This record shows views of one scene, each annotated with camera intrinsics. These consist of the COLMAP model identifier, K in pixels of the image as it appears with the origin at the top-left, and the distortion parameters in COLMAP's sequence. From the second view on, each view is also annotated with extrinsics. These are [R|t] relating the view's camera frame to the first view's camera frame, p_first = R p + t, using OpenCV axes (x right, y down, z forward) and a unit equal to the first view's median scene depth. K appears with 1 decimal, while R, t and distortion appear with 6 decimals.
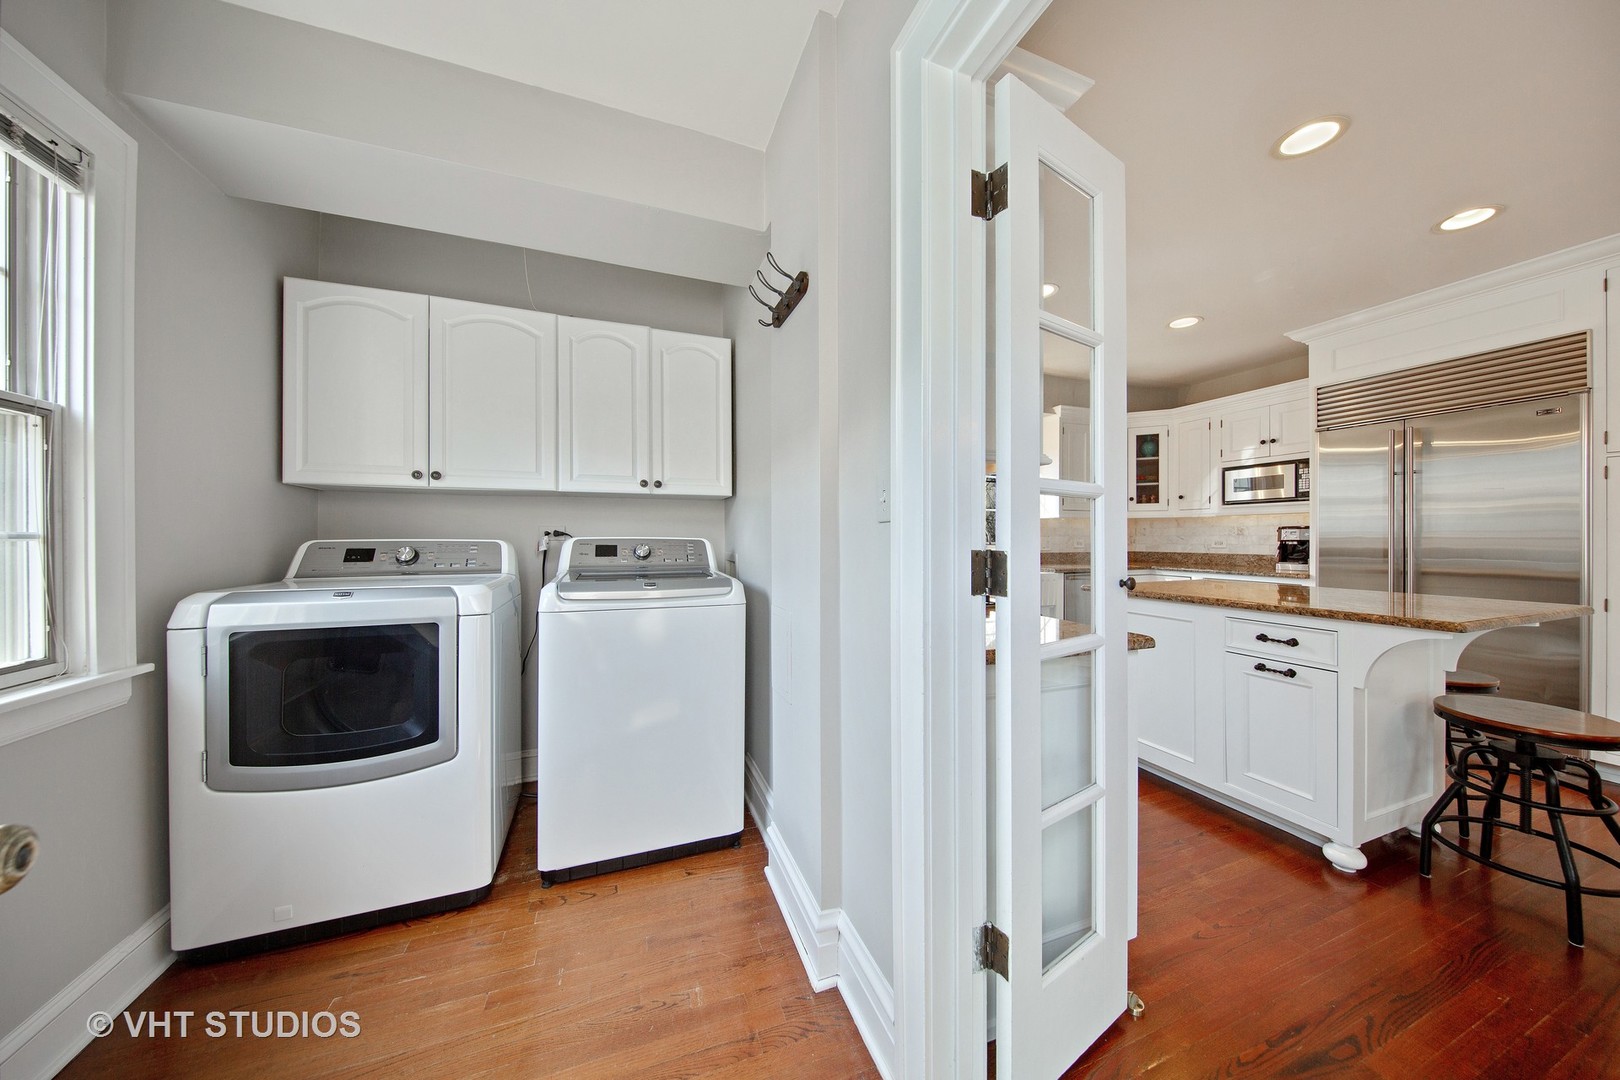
lens RADIAL K [[524.5, 0, 821.1], [0, 524.5, 539.6], [0, 0, 1]] dist [0.000159, -0.000010]
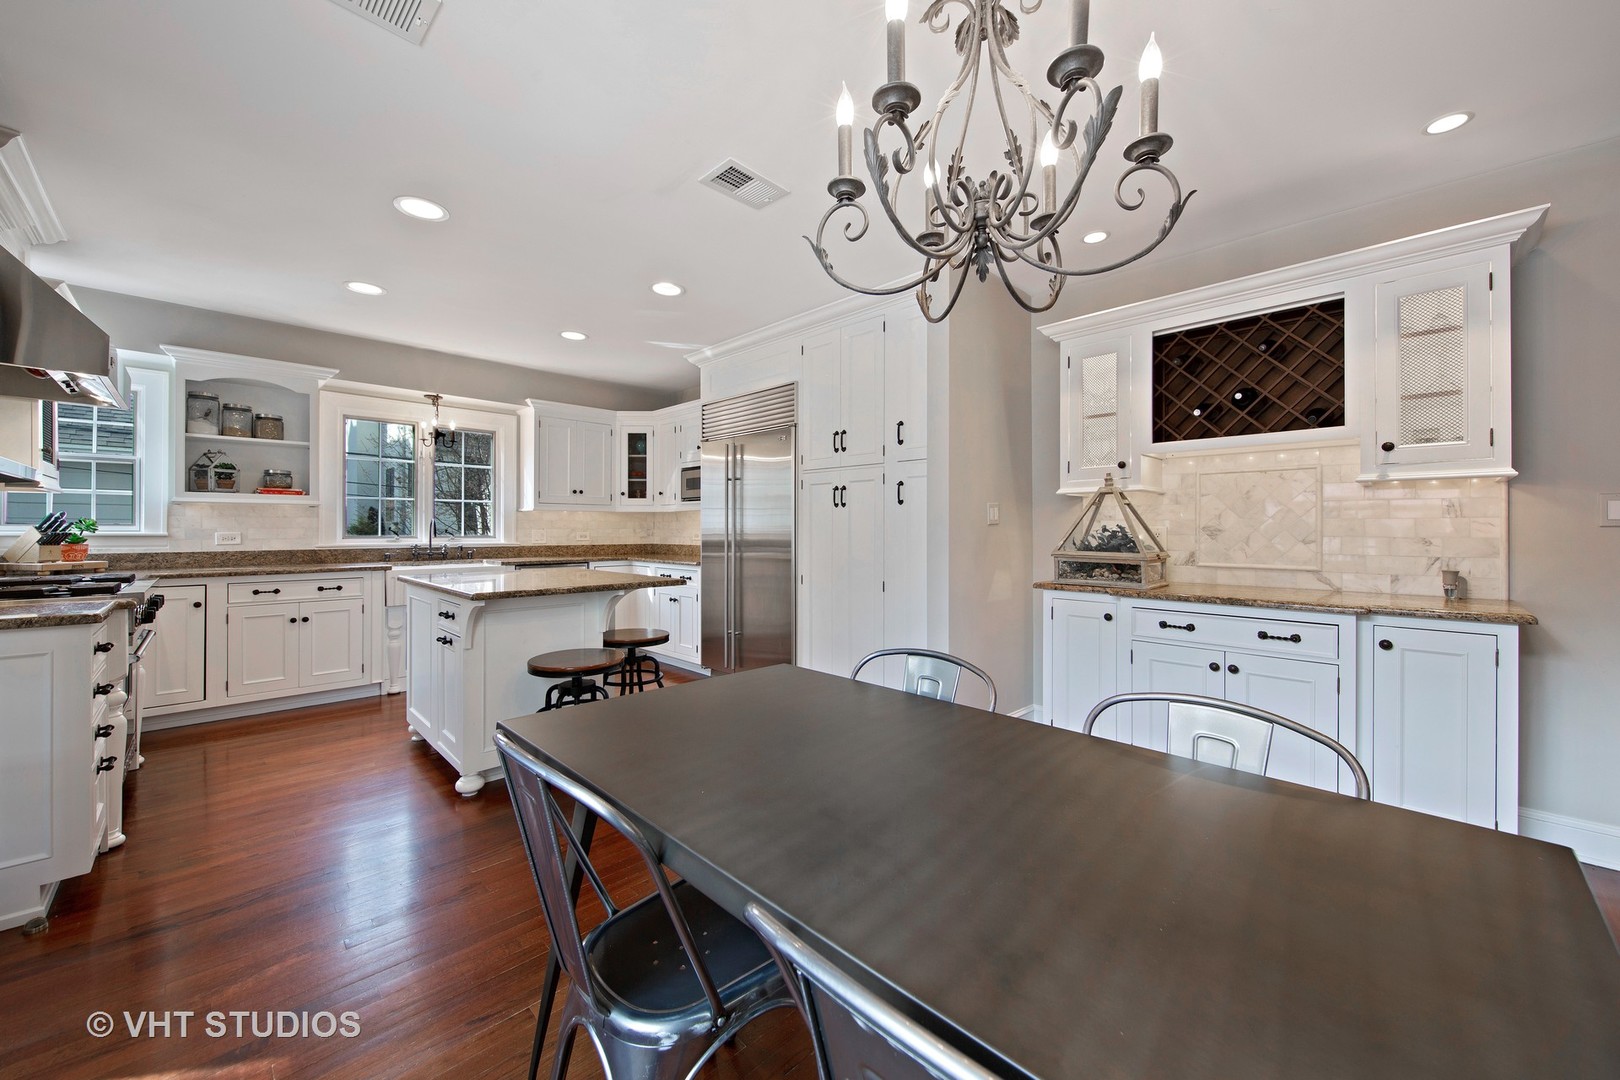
lens RADIAL K [[601.3, 0, 807.5], [0, 601.3, 543.5], [0, 0, 1]] dist [0.000372, -0.000058]
pose [[0.915397, -0.006647, 0.402498, 0.467858], [-0.000754, 0.999834, 0.018225, -0.000331], [-0.402553, -0.016987, 0.915239, -0.263248]]
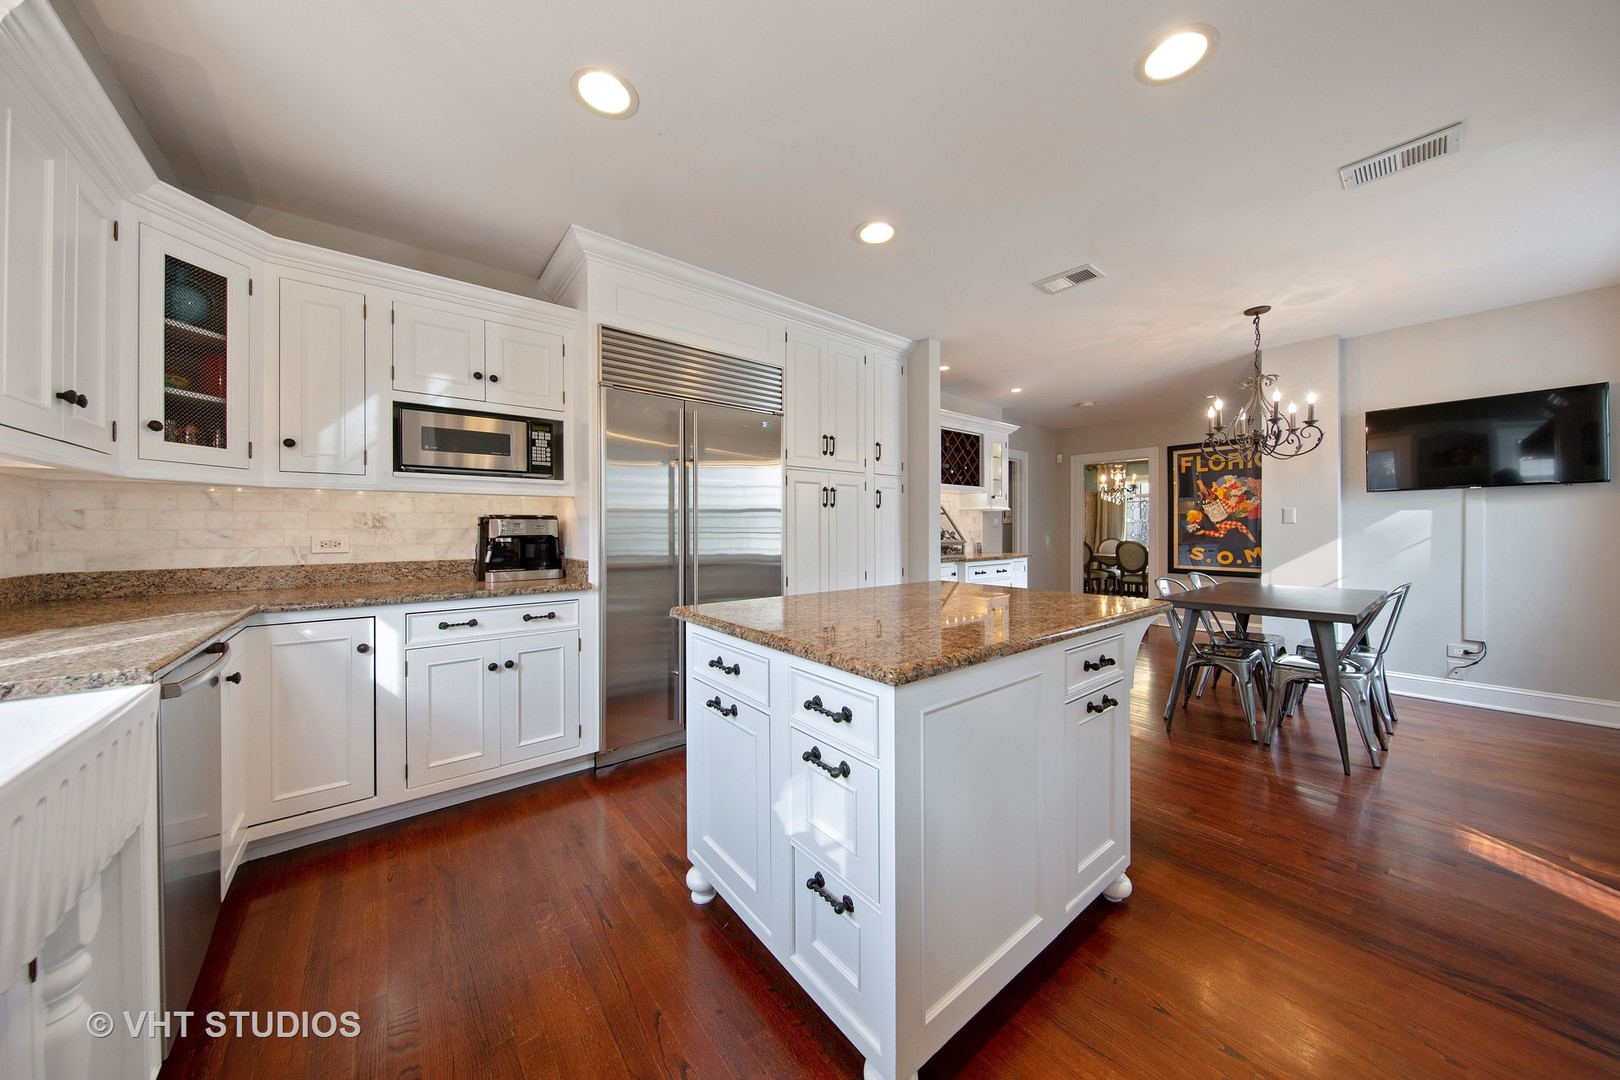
lens RADIAL K [[528.3, 0, 808.0], [0, 528.3, 524.8], [0, 0, 1]] dist [0.000236, -0.001873]
pose [[-0.301833, 0.006696, 0.953337, 0.126052], [0.006456, 0.999967, -0.004979, -0.006263], [-0.953339, 0.004652, -0.301867, 0.721396]]
